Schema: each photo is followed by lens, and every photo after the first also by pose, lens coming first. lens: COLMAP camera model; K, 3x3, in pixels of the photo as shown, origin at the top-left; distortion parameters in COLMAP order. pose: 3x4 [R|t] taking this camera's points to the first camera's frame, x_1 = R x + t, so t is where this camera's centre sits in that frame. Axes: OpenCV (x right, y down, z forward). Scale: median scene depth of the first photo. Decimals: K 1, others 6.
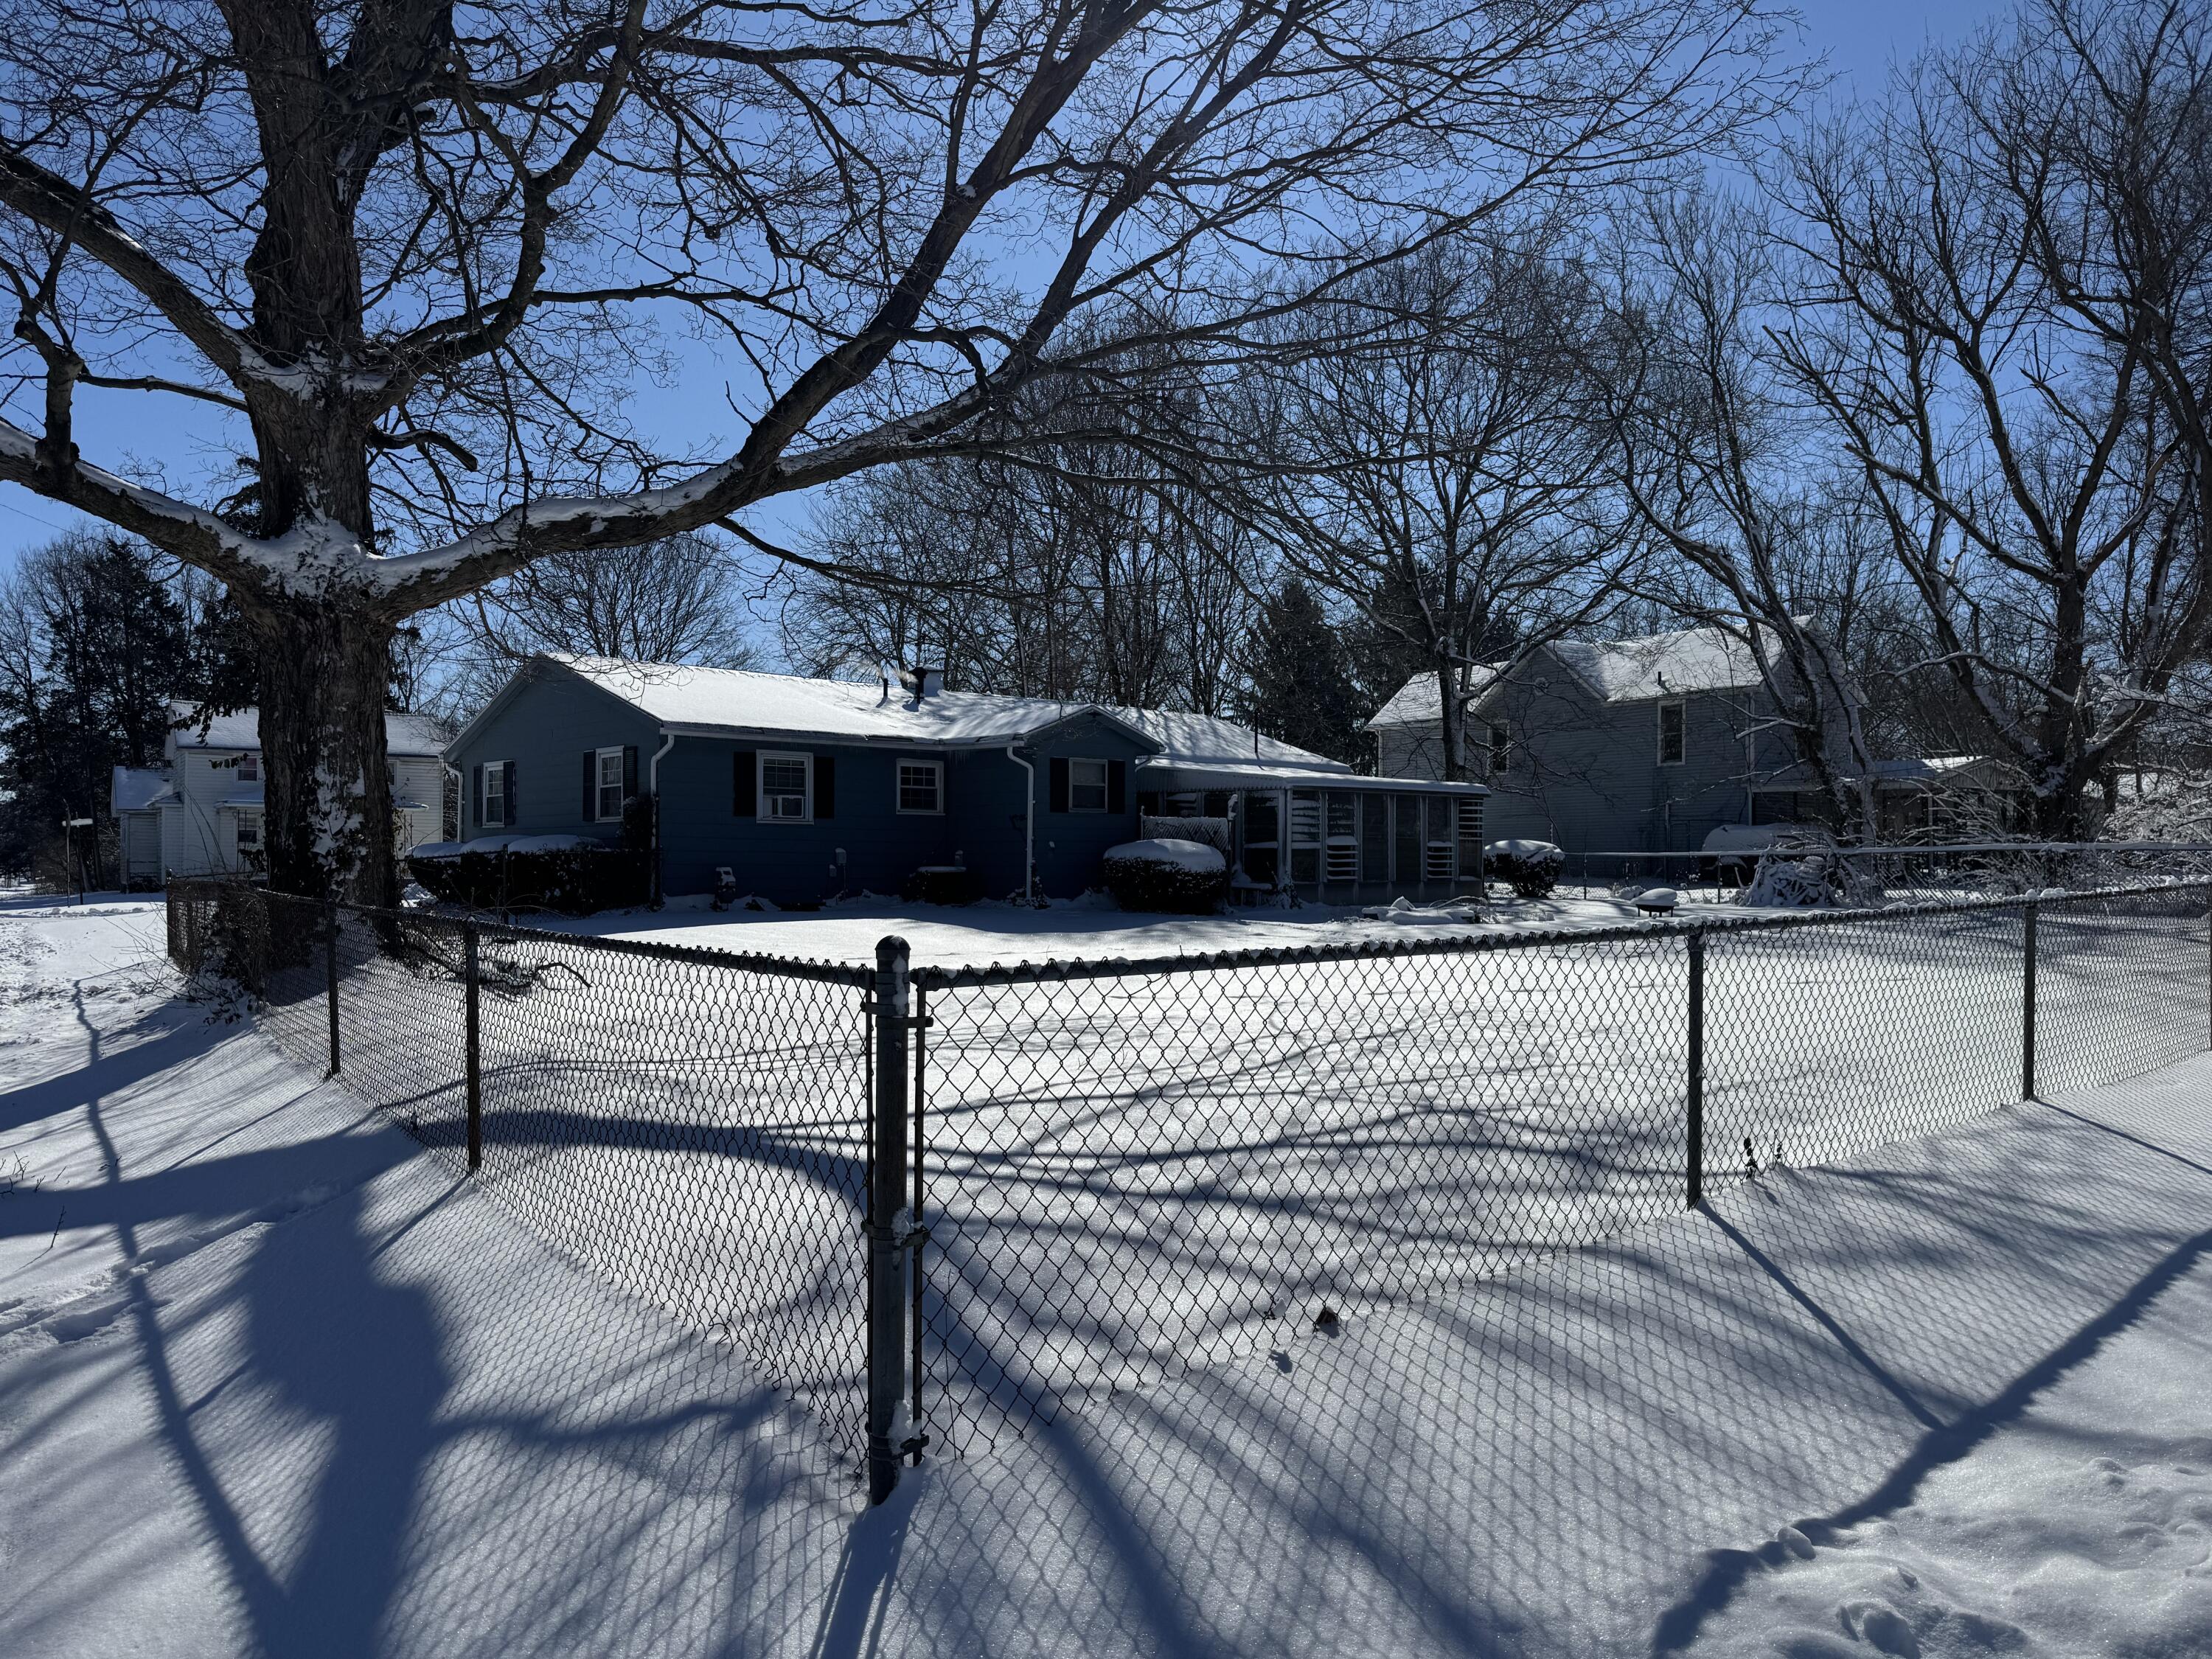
lens RADIAL K [[1583.4, 0, 1112.5], [0, 1583.4, 843.6], [0, 0, 1]] dist [0.054872, -0.027074]
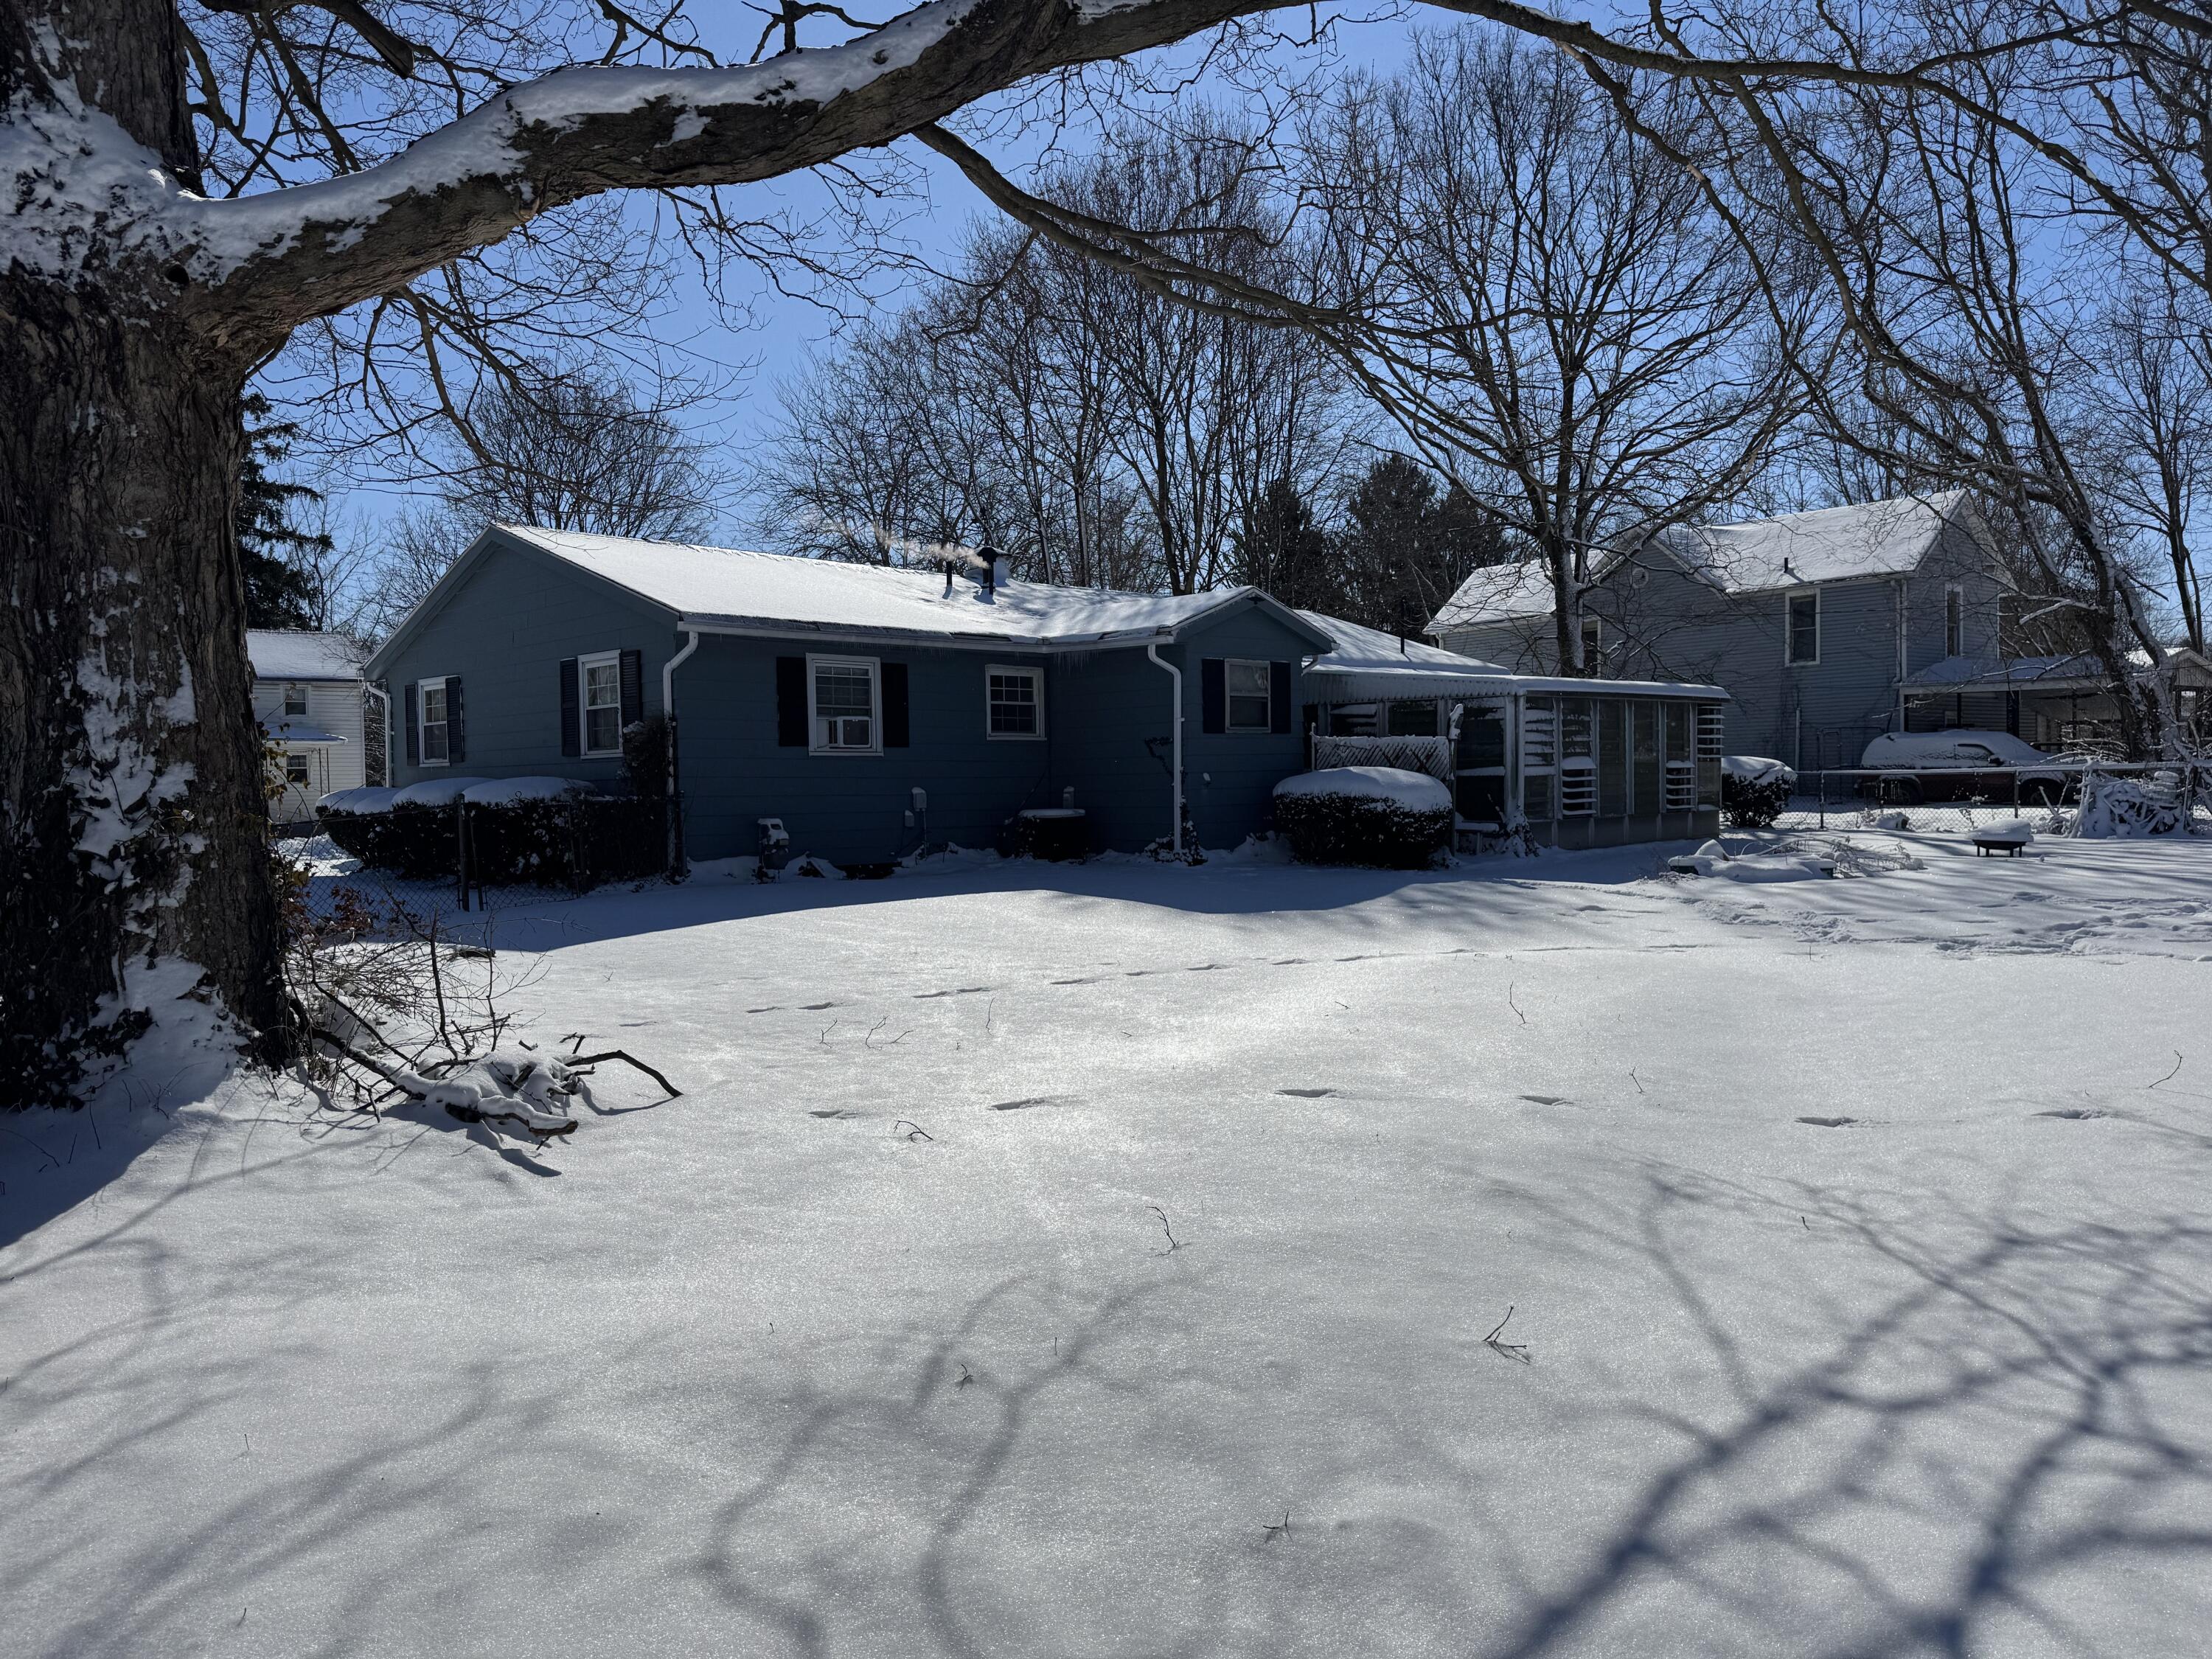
lens RADIAL K [[1583.4, 0, 1104.5], [0, 1583.4, 817.9], [0, 0, 1]] dist [0.054872, -0.027074]
pose [[0.999179, -0.019497, 0.035511, -0.113414], [0.018256, 0.999223, 0.034927, -0.007158], [-0.036164, -0.034250, 0.998759, 0.267981]]
